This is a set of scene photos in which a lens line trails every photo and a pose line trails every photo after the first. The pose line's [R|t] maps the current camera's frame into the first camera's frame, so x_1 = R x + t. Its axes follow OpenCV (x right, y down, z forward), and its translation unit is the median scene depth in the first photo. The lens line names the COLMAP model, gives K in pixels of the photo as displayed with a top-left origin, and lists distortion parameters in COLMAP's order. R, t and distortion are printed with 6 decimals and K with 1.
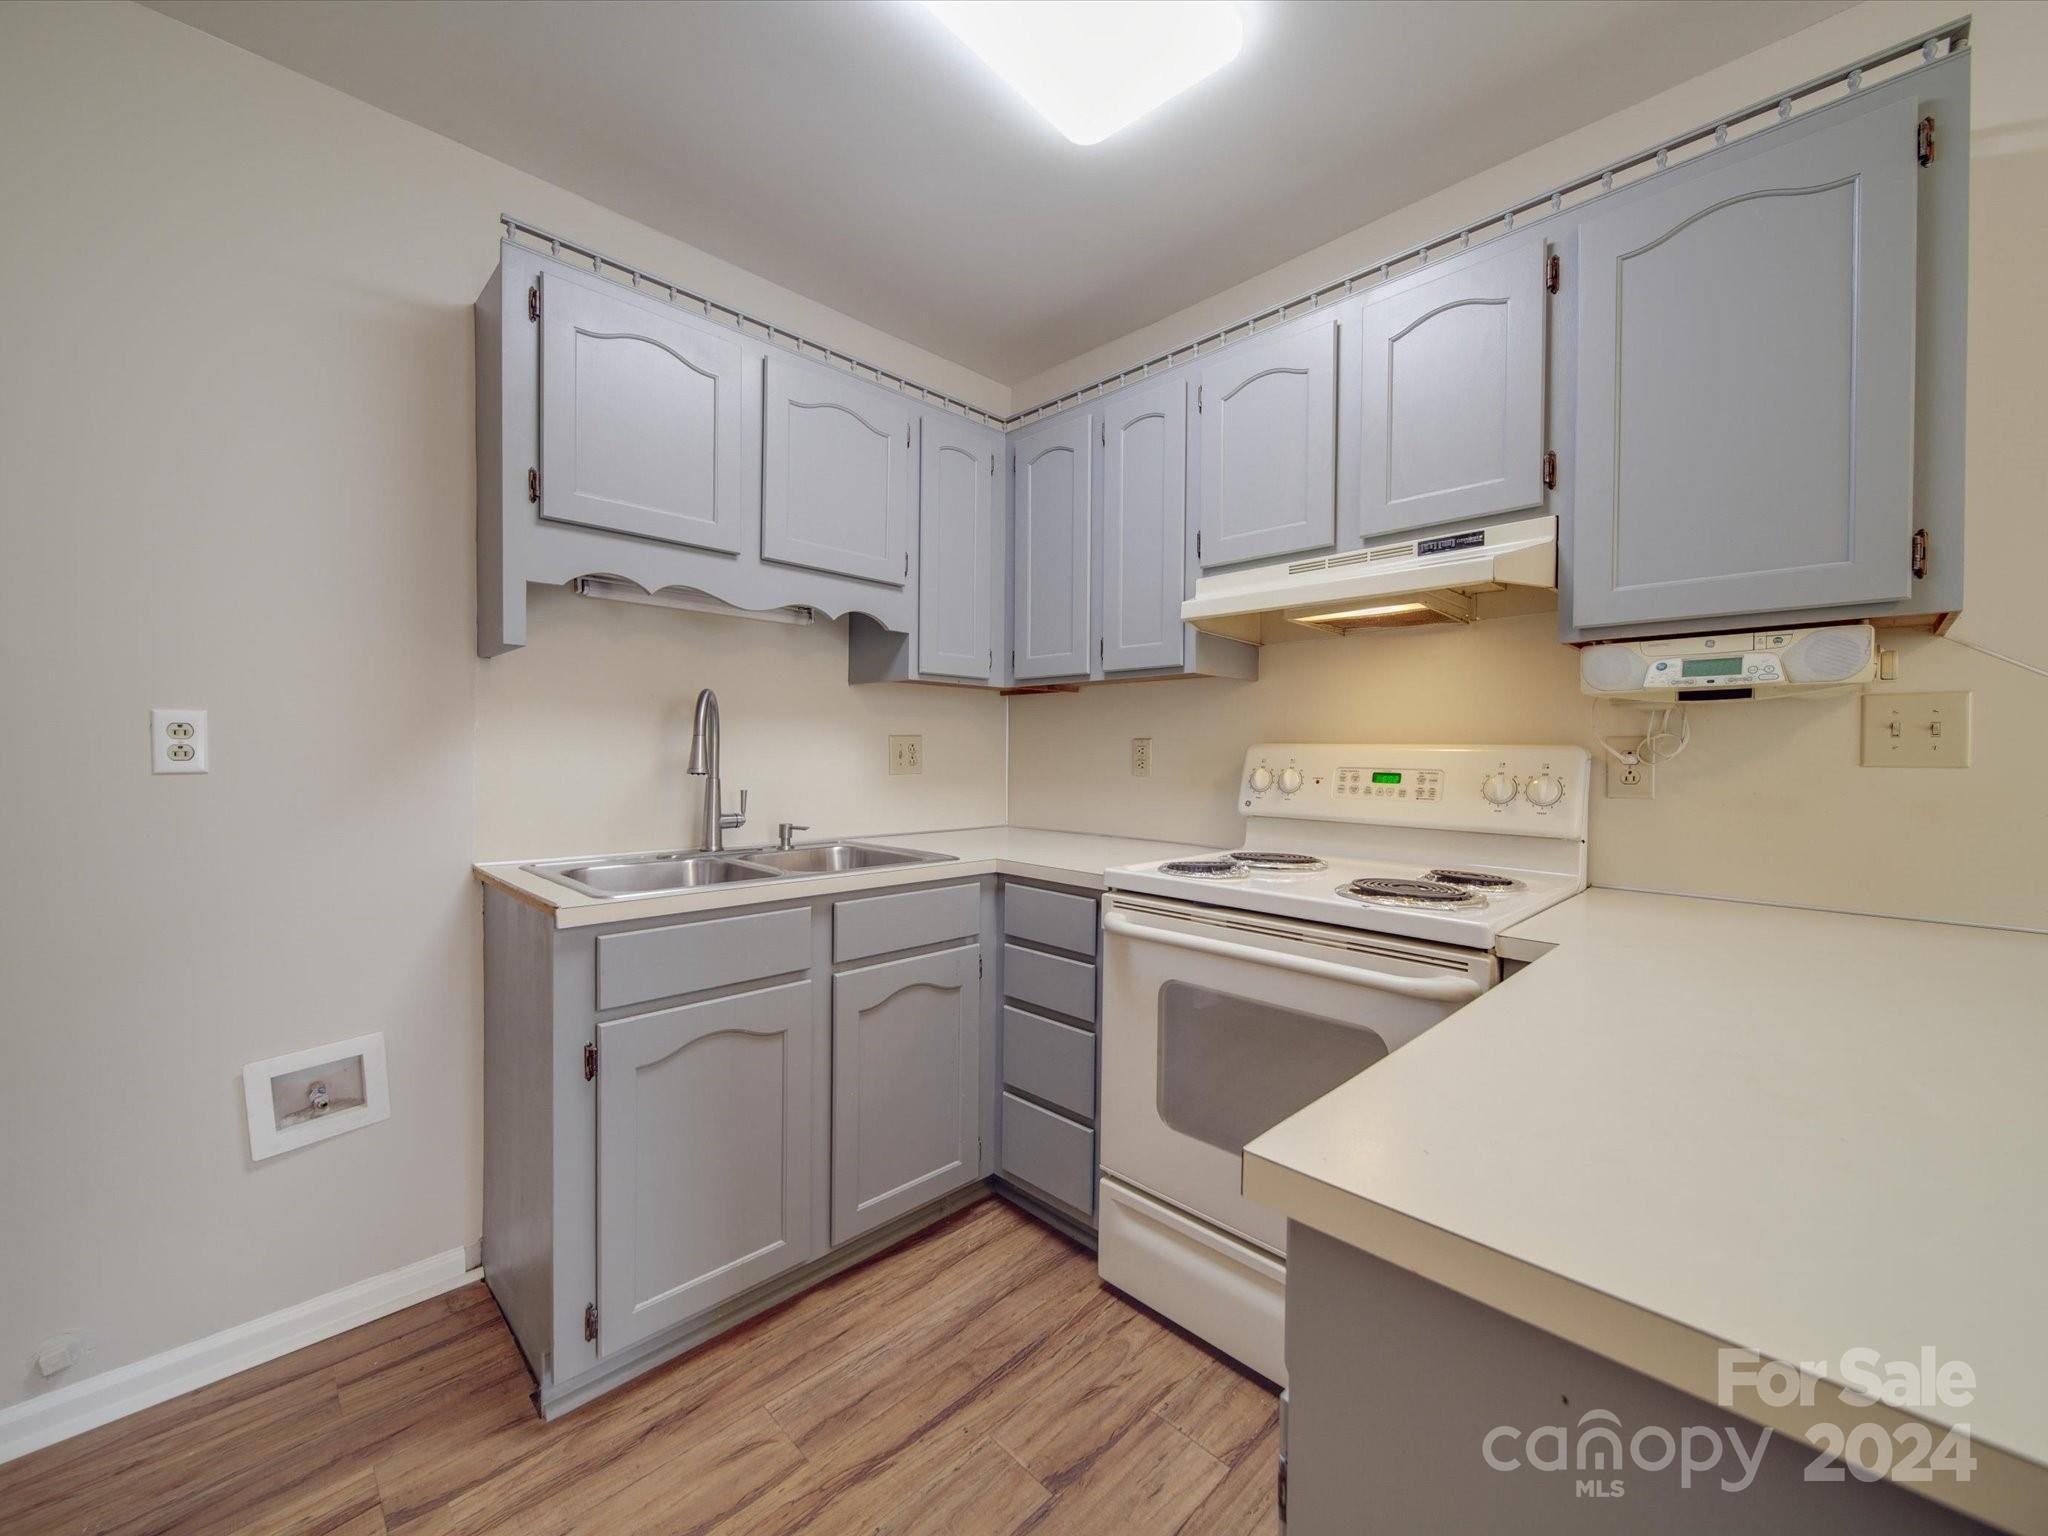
lens RADIAL K [[815.4, 0, 1032.5], [0, 815.4, 764.1], [0, 0, 1]] dist [-0.000155, -0.000467]
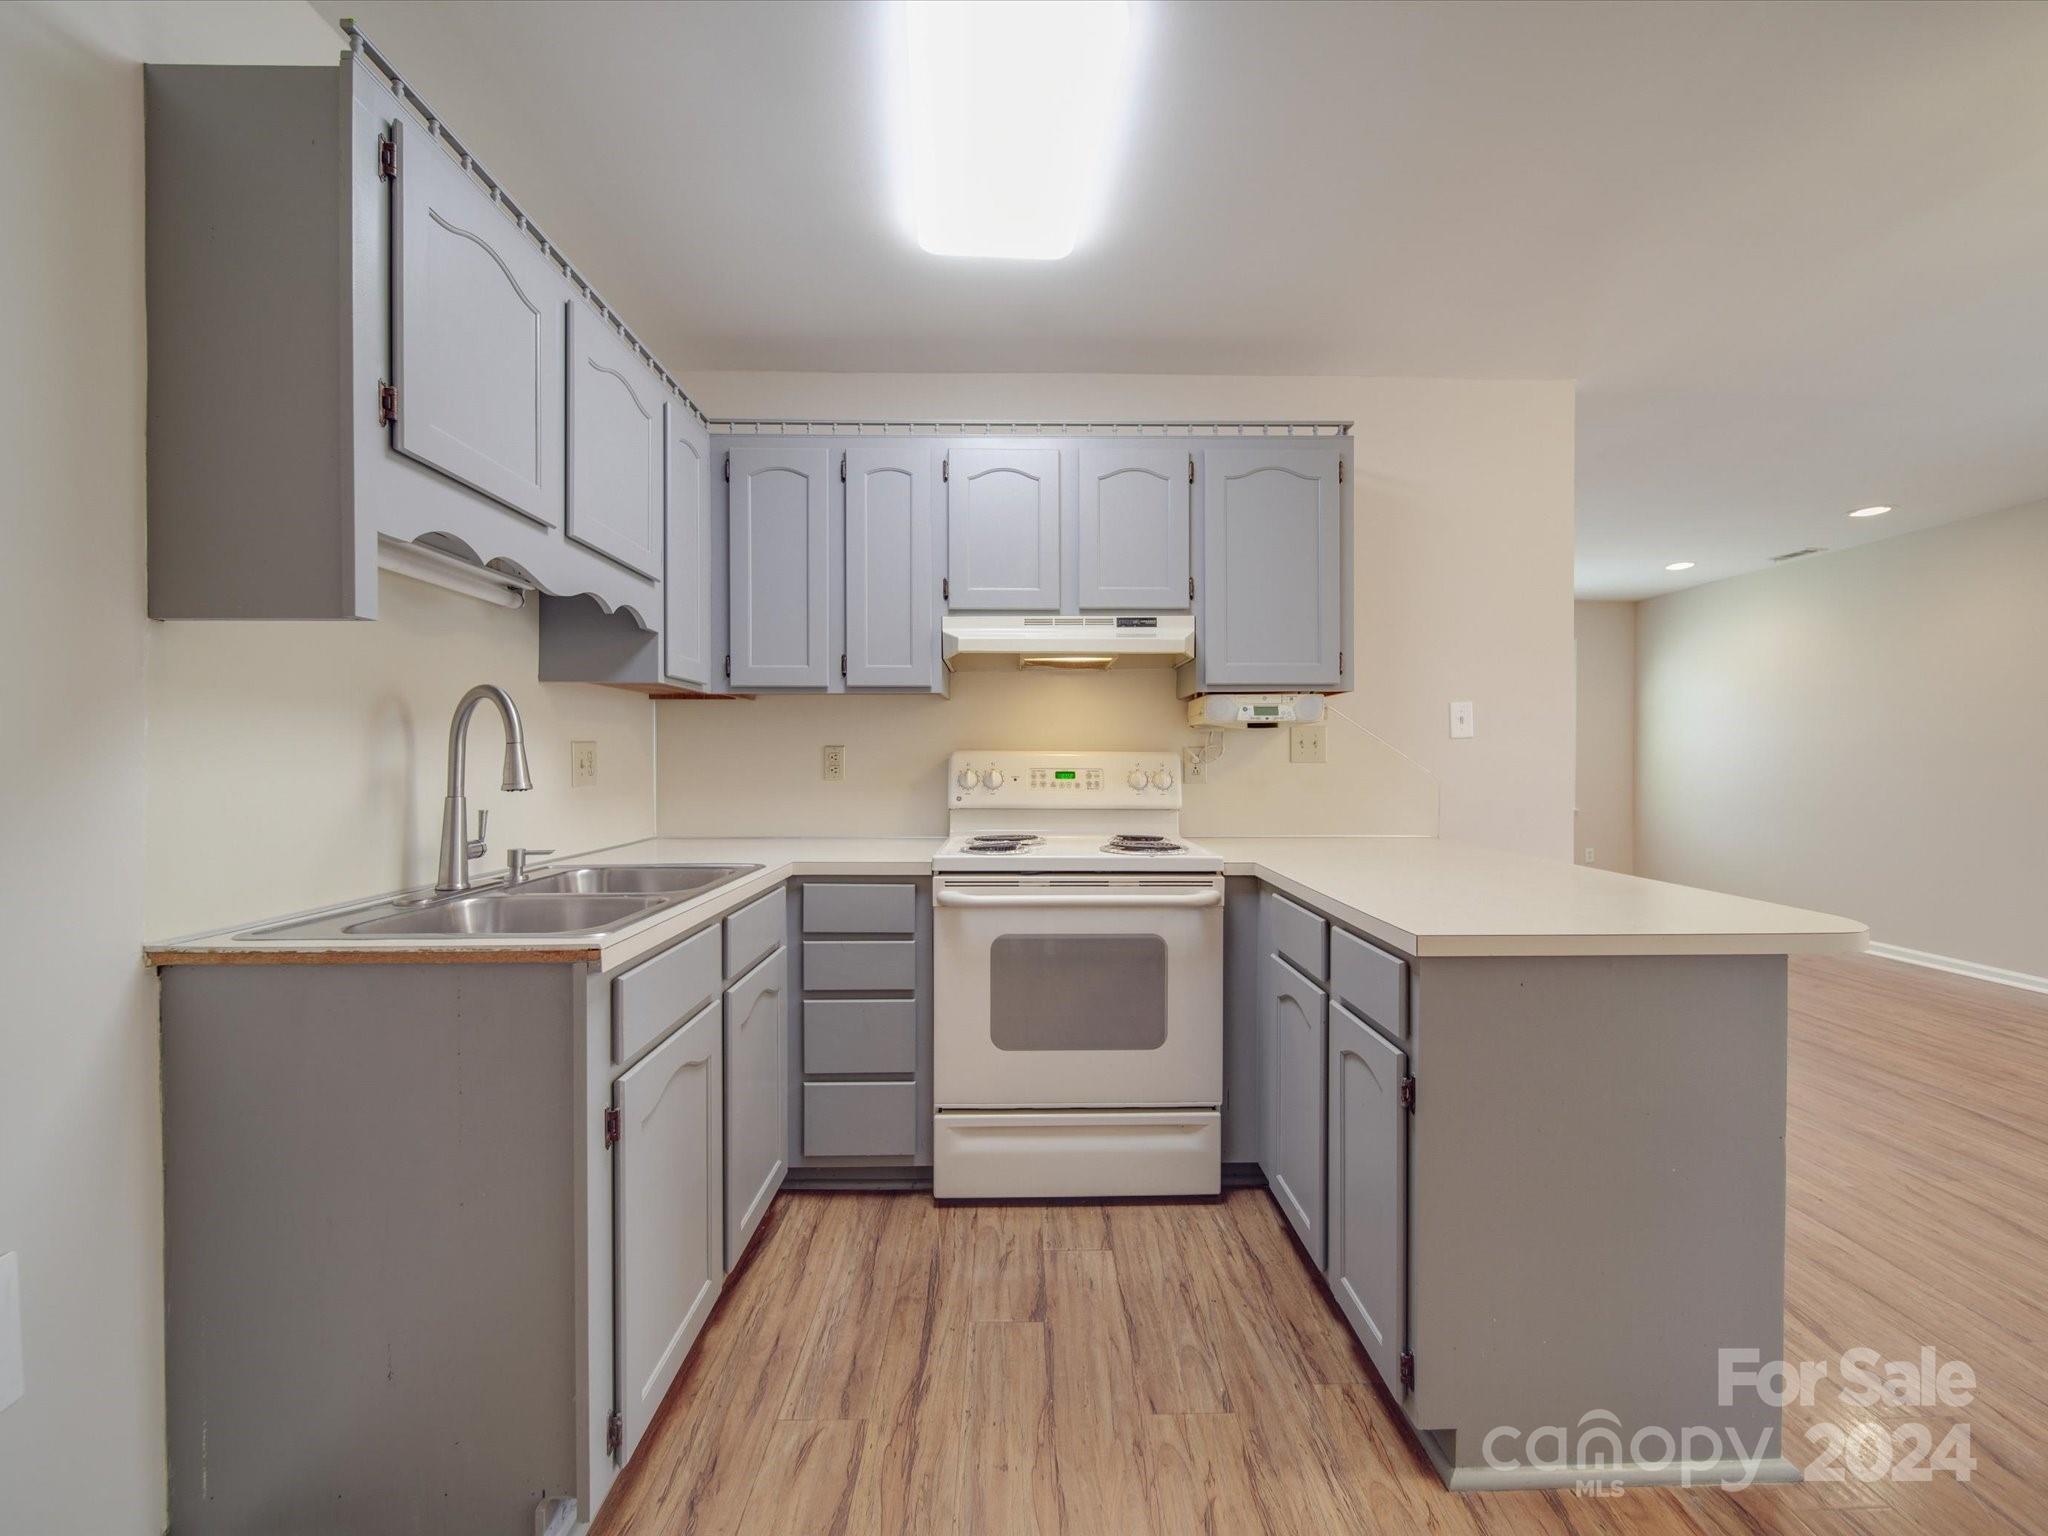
lens RADIAL K [[815.4, 0, 1032.5], [0, 815.4, 764.1], [0, 0, 1]] dist [-0.000155, -0.000467]
pose [[0.690751, -0.014167, 0.722954, -0.719331], [0.017133, 0.999848, 0.003224, -0.008832], [-0.722890, 0.010159, 0.690888, 0.070856]]
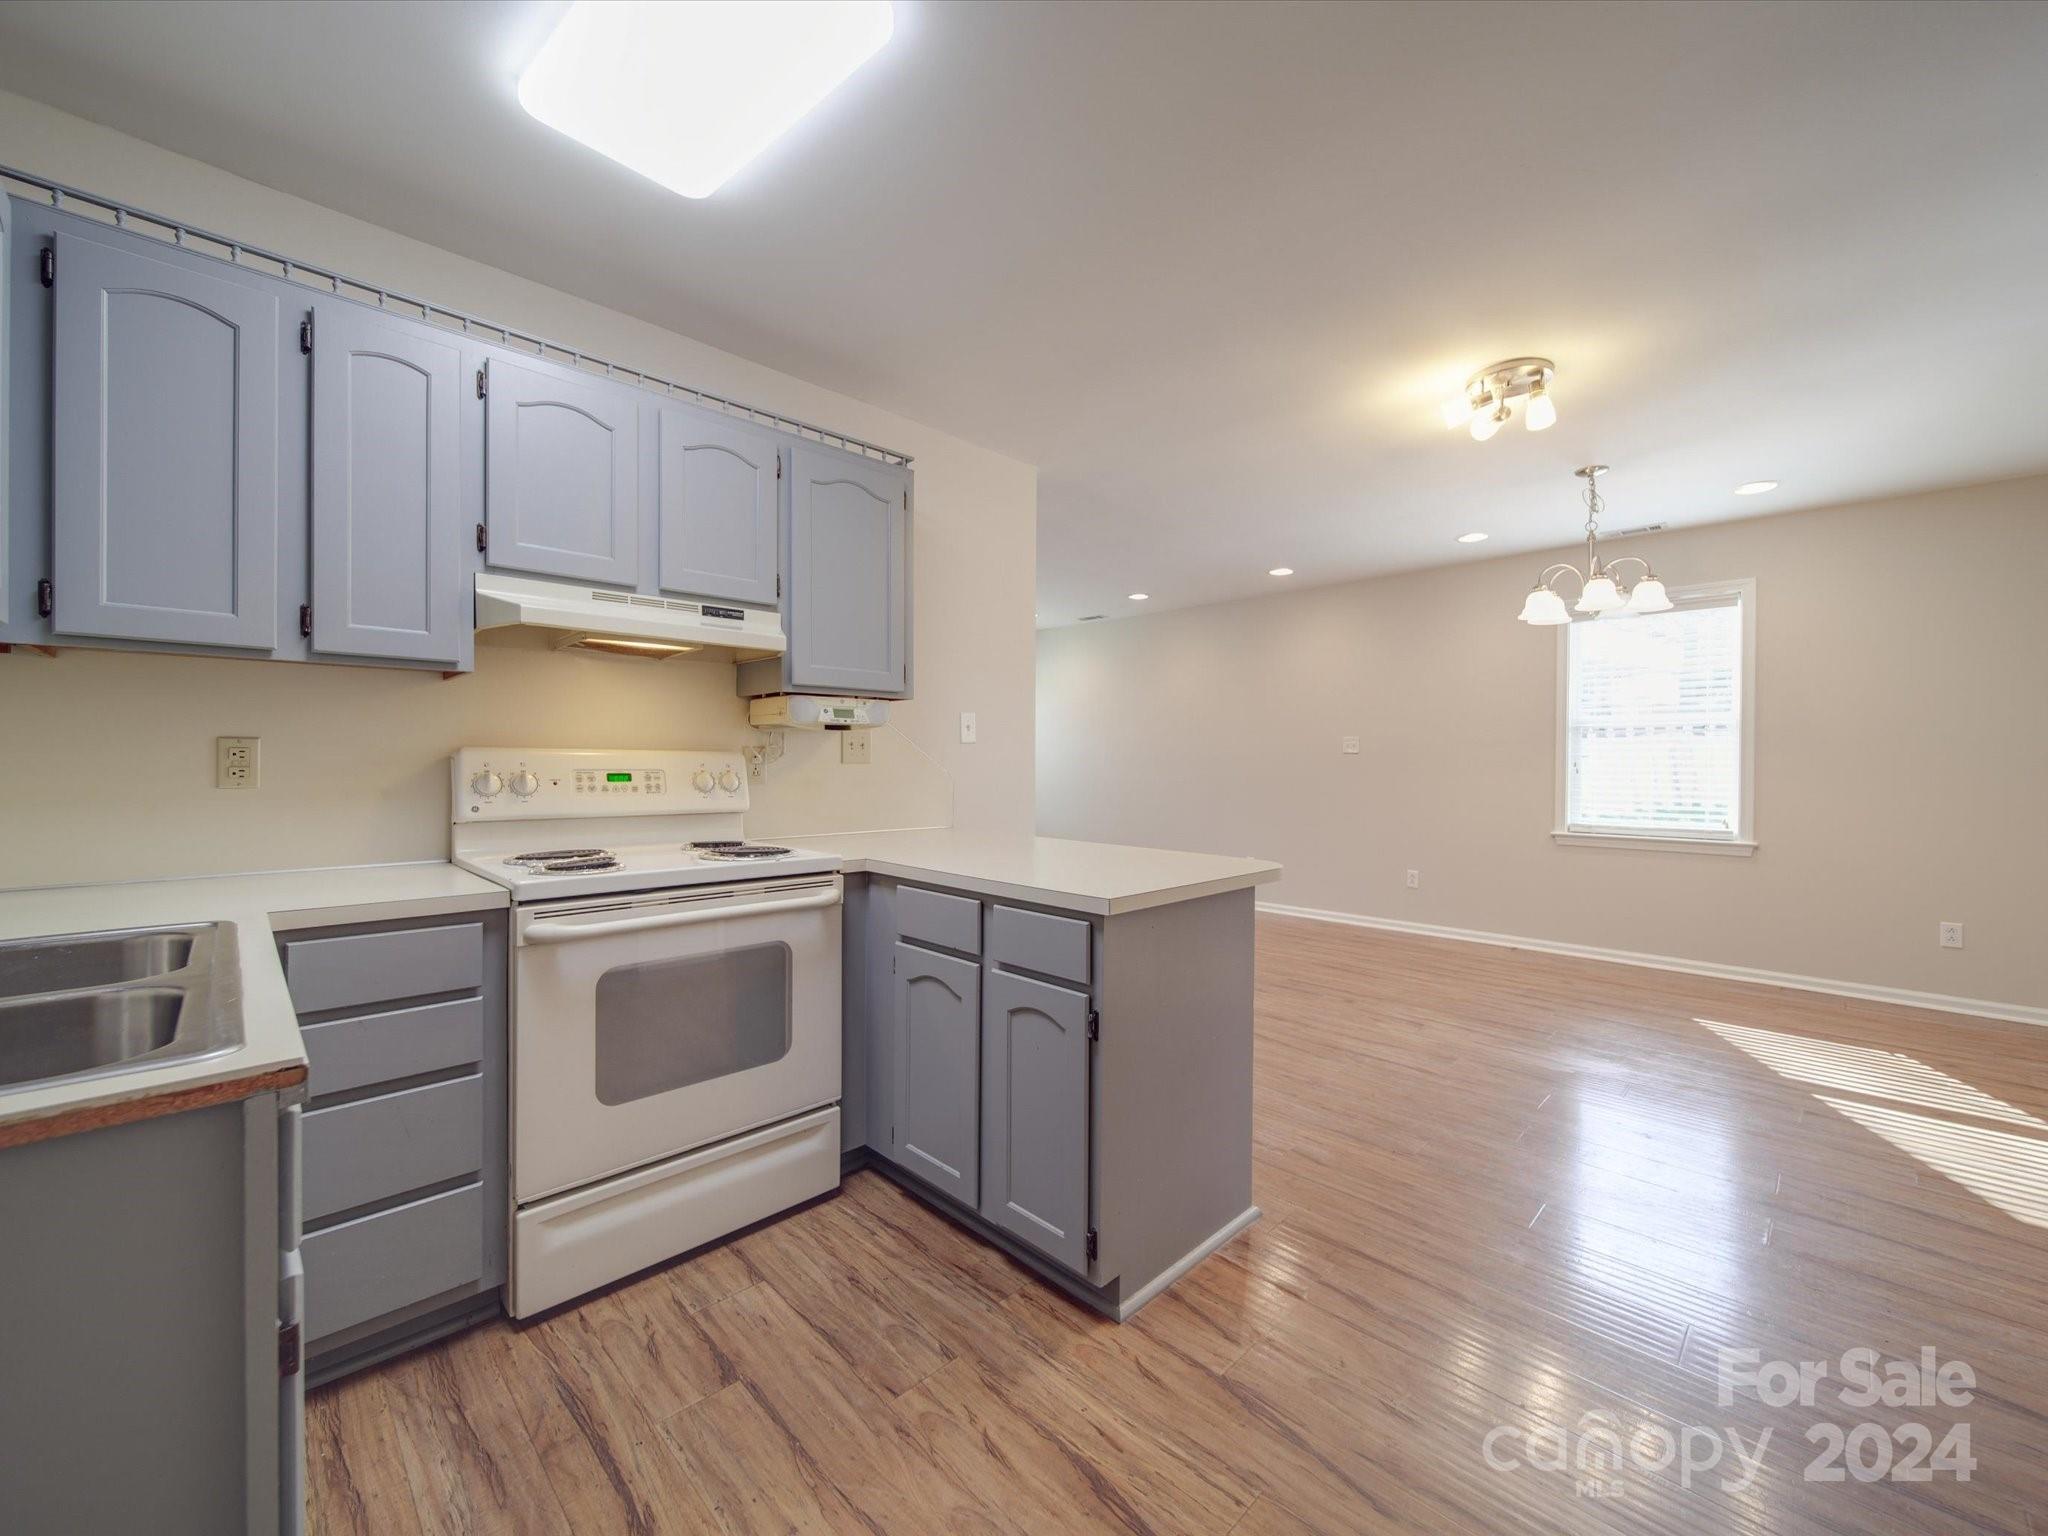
lens RADIAL K [[815.4, 0, 1032.5], [0, 815.4, 764.1], [0, 0, 1]] dist [-0.000155, -0.000467]
pose [[0.001998, -0.013371, 0.999909, -0.897862], [0.009563, 0.999865, 0.013351, -0.015374], [-0.999952, 0.009535, 0.002125, 0.432395]]
